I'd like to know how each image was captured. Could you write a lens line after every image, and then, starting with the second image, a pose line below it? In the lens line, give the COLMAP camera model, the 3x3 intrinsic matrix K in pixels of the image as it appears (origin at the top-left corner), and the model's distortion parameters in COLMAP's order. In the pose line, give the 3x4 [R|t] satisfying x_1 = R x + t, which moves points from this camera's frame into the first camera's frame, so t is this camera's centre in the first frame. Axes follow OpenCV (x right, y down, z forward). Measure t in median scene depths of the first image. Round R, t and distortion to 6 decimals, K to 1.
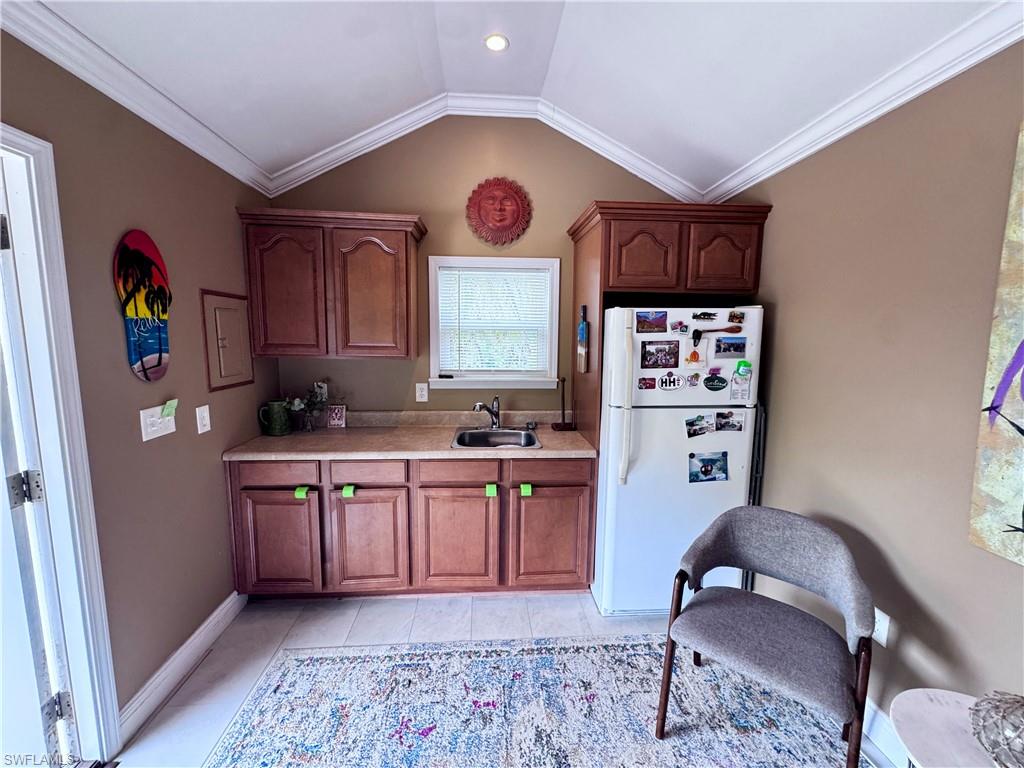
lens RADIAL K [[407.0, 0, 507.9], [0, 407.0, 383.5], [0, 0, 1]] dist [-0.001305, -0.000036]
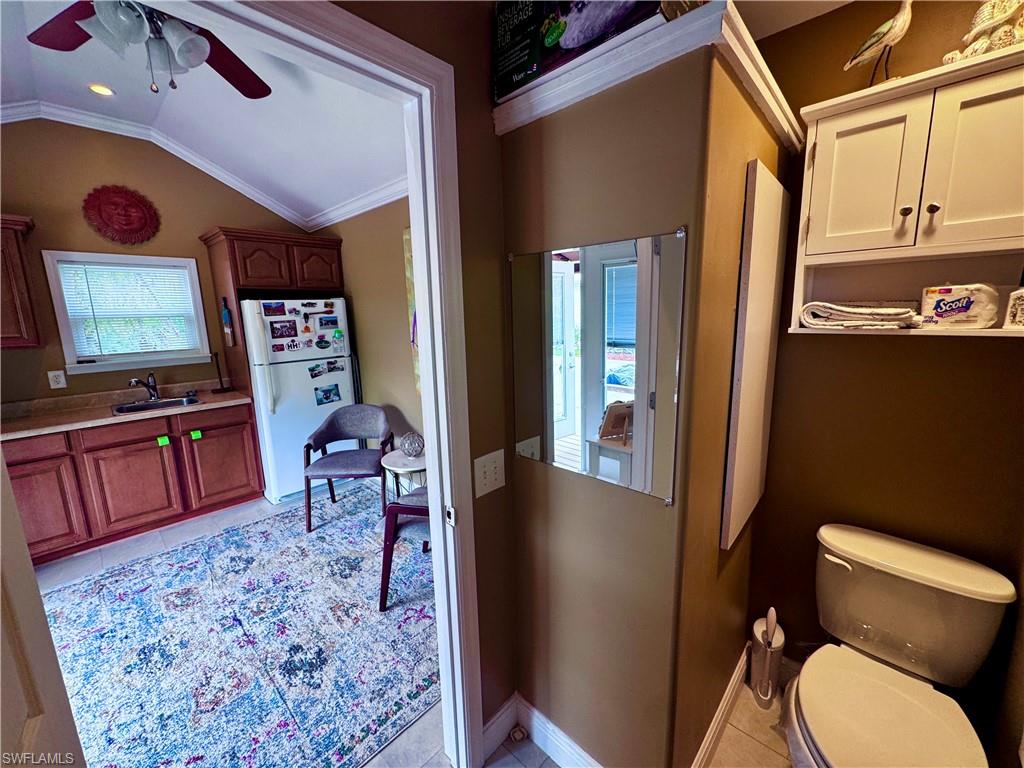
lens RADIAL K [[407.0, 0, 507.9], [0, 407.0, 383.5], [0, 0, 1]] dist [-0.001305, -0.000036]
pose [[0.730435, -0.146906, 0.666996, -0.079153], [0.114165, 0.989115, 0.092829, 0.088245], [-0.673373, 0.008342, 0.739256, -0.741611]]
